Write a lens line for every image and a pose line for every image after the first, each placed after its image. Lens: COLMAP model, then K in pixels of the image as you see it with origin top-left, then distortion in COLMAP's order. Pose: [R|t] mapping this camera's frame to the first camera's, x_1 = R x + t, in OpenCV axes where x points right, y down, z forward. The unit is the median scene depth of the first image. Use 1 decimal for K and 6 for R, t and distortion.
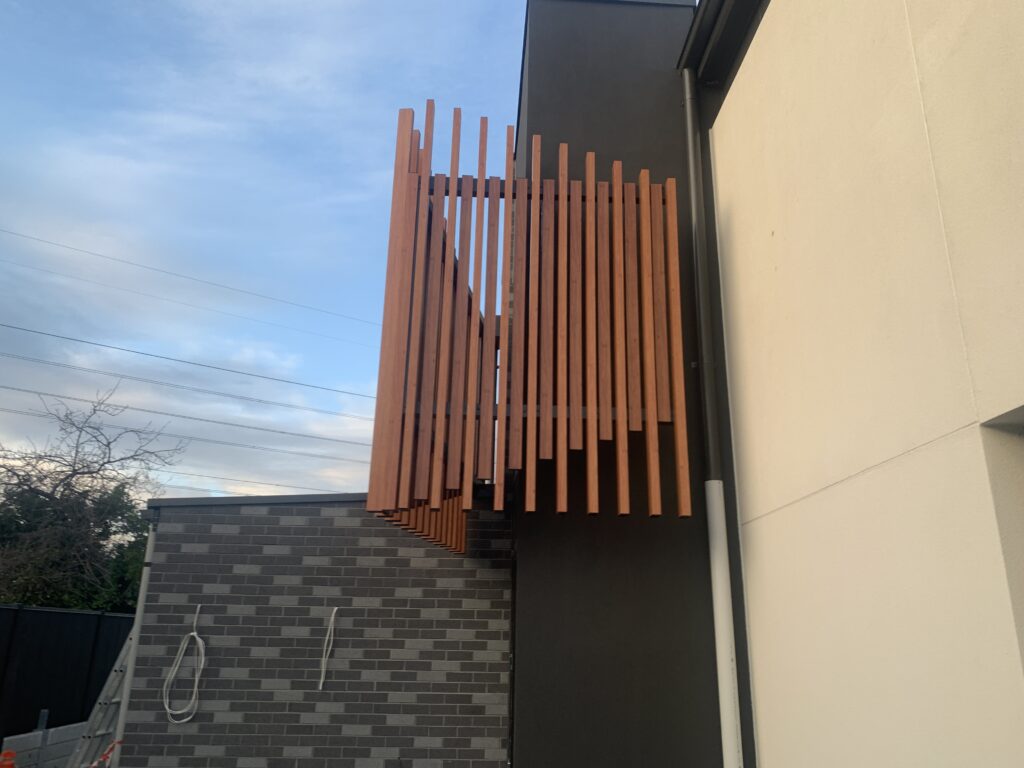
lens RADIAL K [[791.8, 0, 502.1], [0, 791.8, 379.1], [0, 0, 1]] dist [0.042686, -0.035332]
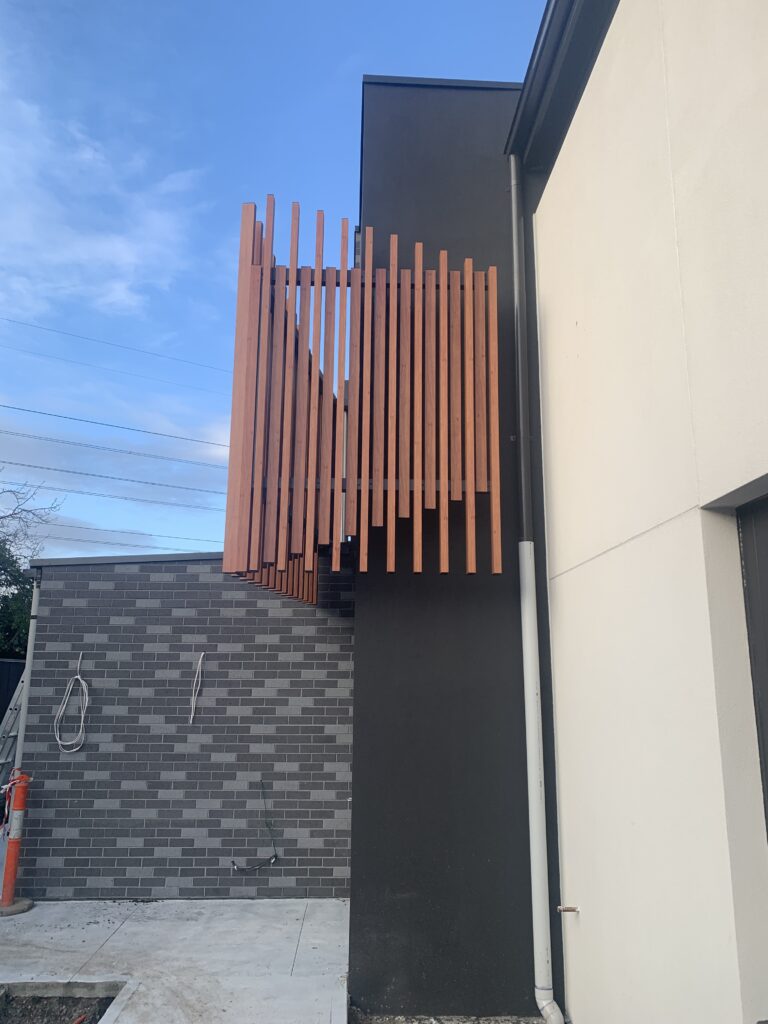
lens RADIAL K [[791.8, 0, 365.4], [0, 791.8, 502.1], [0, 0, 1]] dist [0.042686, -0.035332]
pose [[0.999860, -0.013892, -0.009355, 0.037577], [0.014755, 0.994919, 0.099590, -0.036308], [0.007924, -0.099714, 0.994985, -0.102340]]
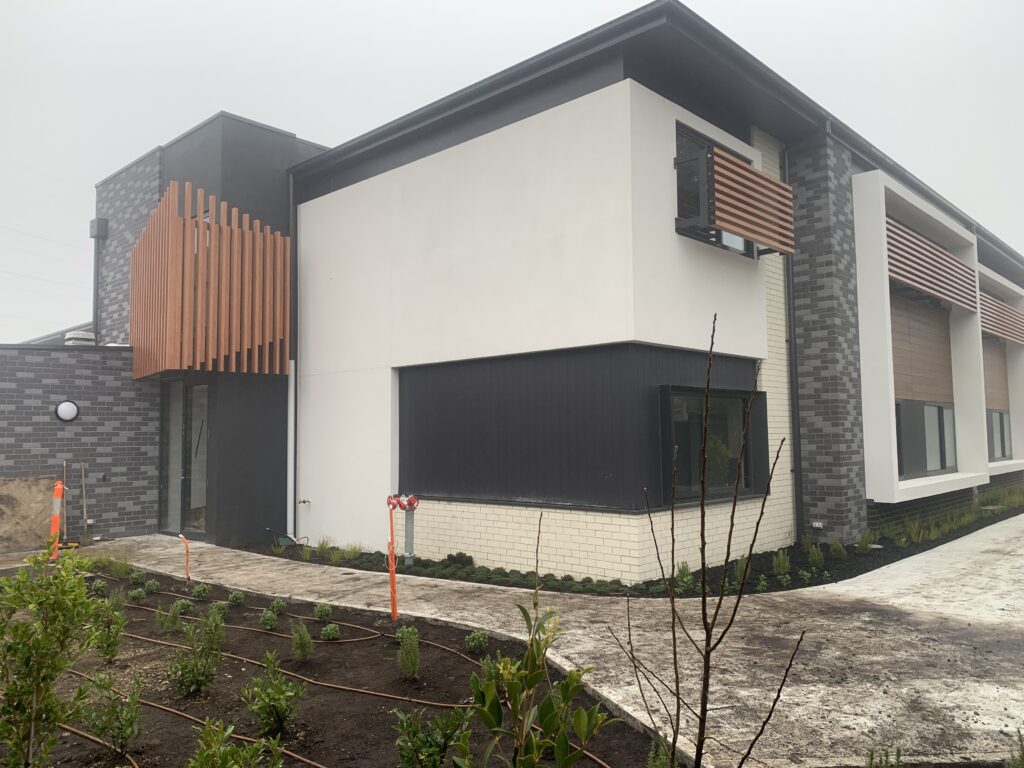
lens RADIAL K [[791.8, 0, 519.7], [0, 791.8, 375.3], [0, 0, 1]] dist [0.042686, -0.035332]
pose [[0.695557, 0.027320, 0.717952, -0.886900], [-0.198619, 0.967646, 0.155602, -0.309955], [-0.690472, -0.250828, 0.678479, -1.072547]]
